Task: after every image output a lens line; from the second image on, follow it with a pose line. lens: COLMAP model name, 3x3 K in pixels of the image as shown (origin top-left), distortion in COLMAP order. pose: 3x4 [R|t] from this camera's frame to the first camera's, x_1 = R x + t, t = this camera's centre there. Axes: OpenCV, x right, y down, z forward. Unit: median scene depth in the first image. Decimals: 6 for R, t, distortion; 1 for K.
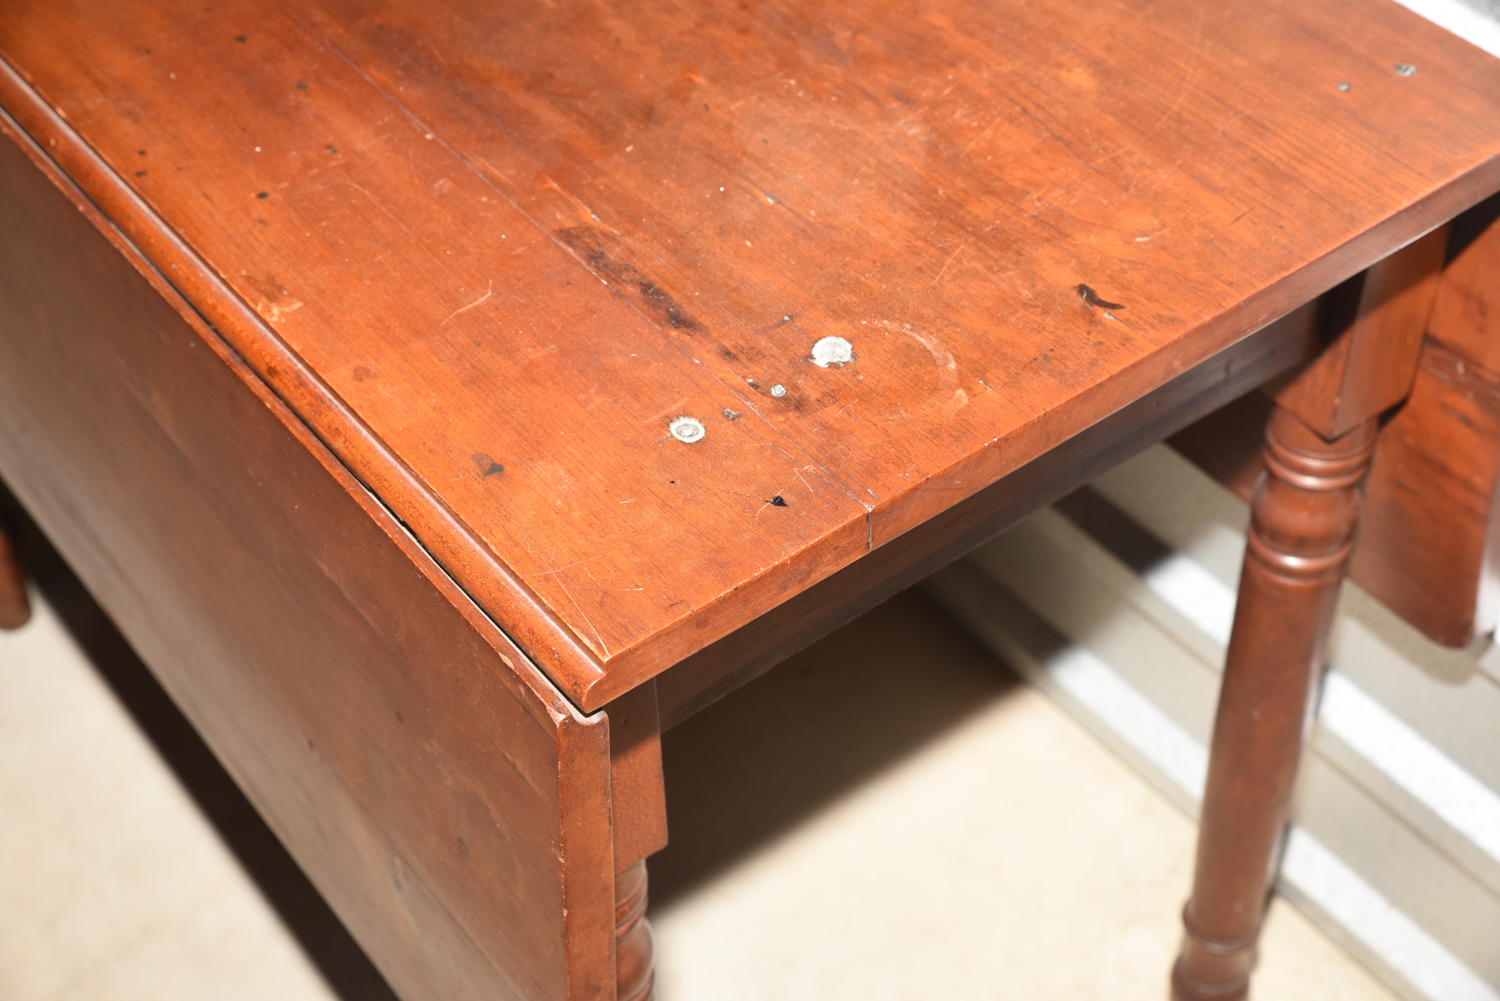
lens RADIAL K [[2479.3, 0, 727.6], [0, 2479.3, 508.9], [0, 0, 1]] dist [0.117841, 0.000000]
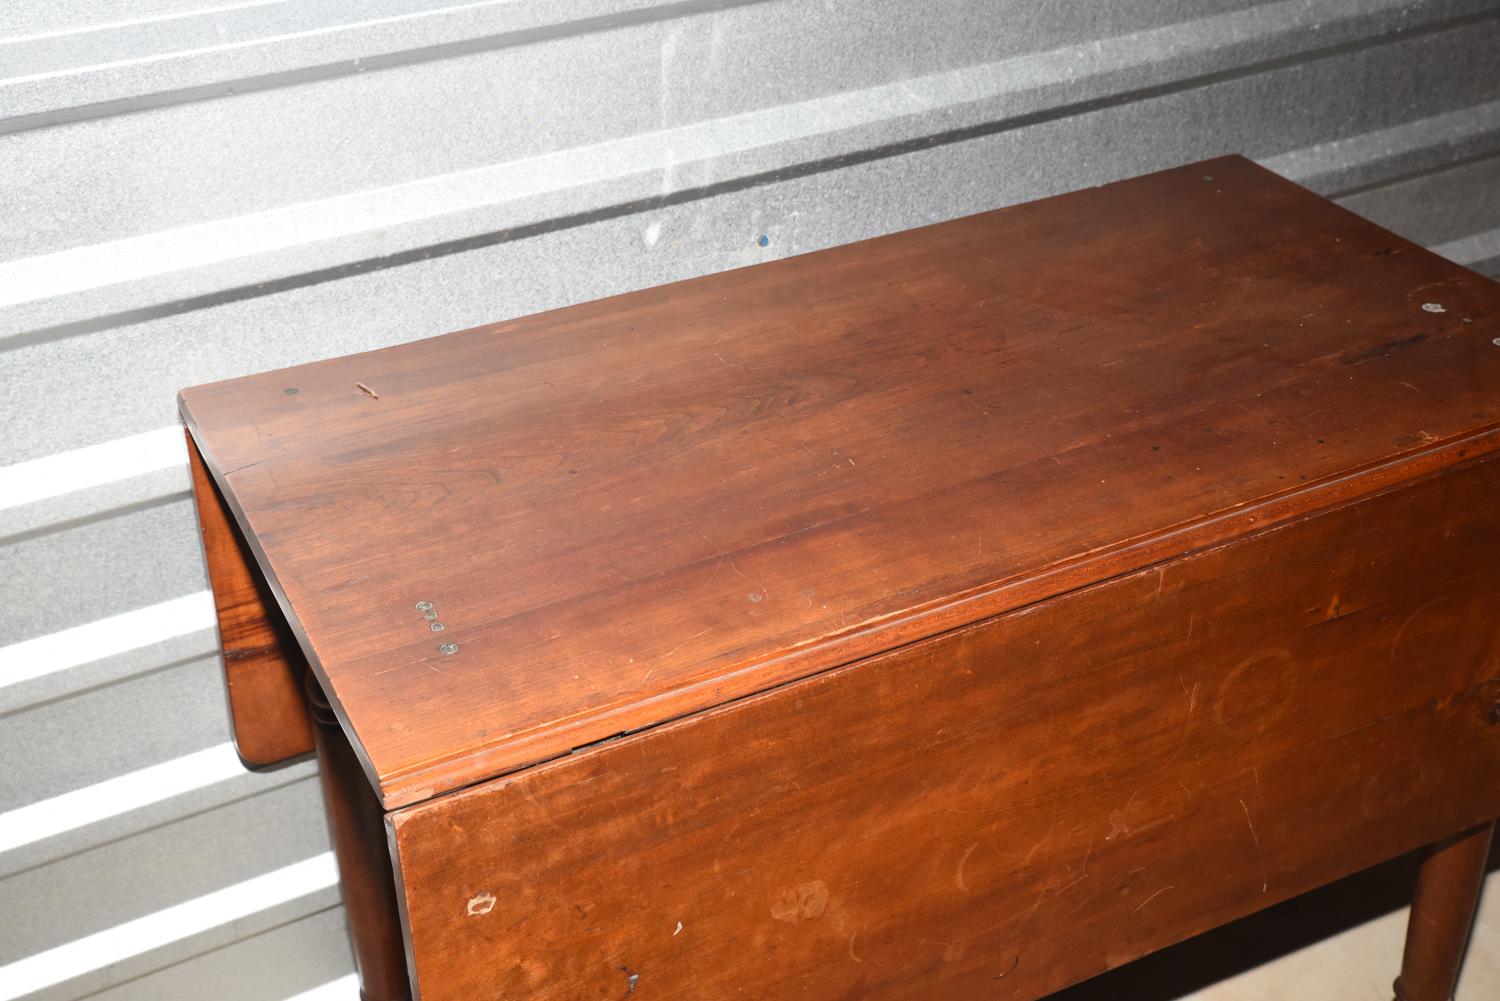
lens RADIAL K [[1890.2, 0, 714.8], [0, 1890.2, 500.9], [0, 0, 1]] dist [0.027861, 0.000000]
pose [[0.188708, -0.496828, 0.847084, -1.421514], [0.709320, 0.665505, 0.232311, -0.713053], [-0.679157, 0.557015, 0.477996, 0.698530]]
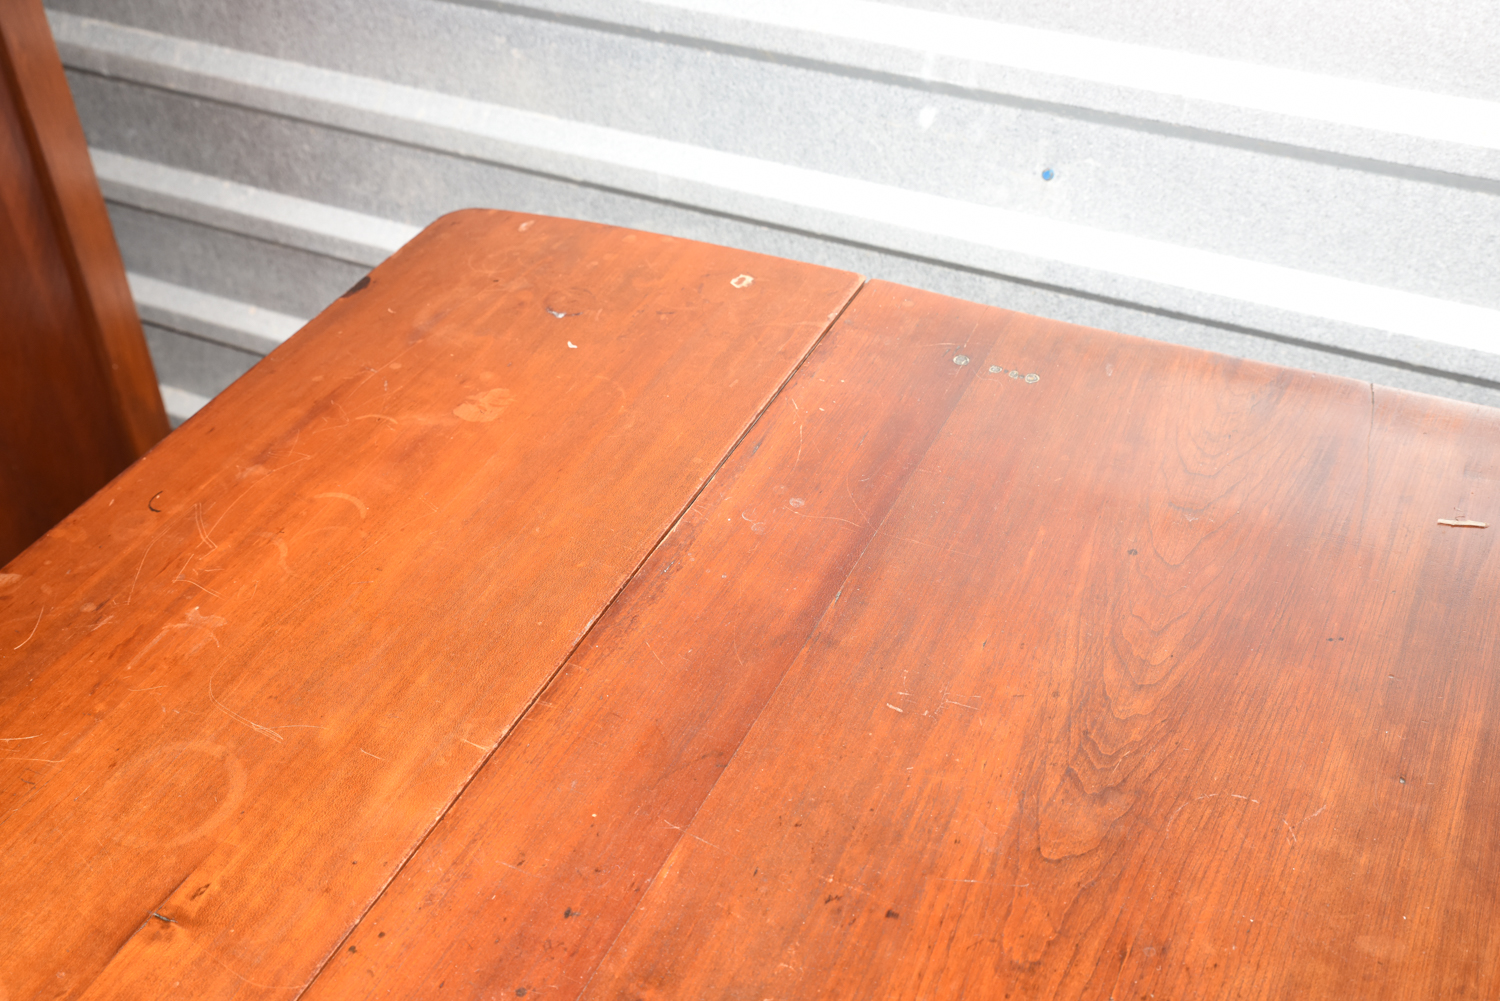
lens RADIAL K [[1725.7, 0, 748.5], [0, 1725.7, 502.4], [0, 0, 1]] dist [0.015071, 0.000000]
pose [[0.463074, 0.569246, -0.679354, 0.275045], [-0.621450, 0.755044, 0.209066, -0.582727], [0.631952, 0.325371, 0.703399, 0.513076]]
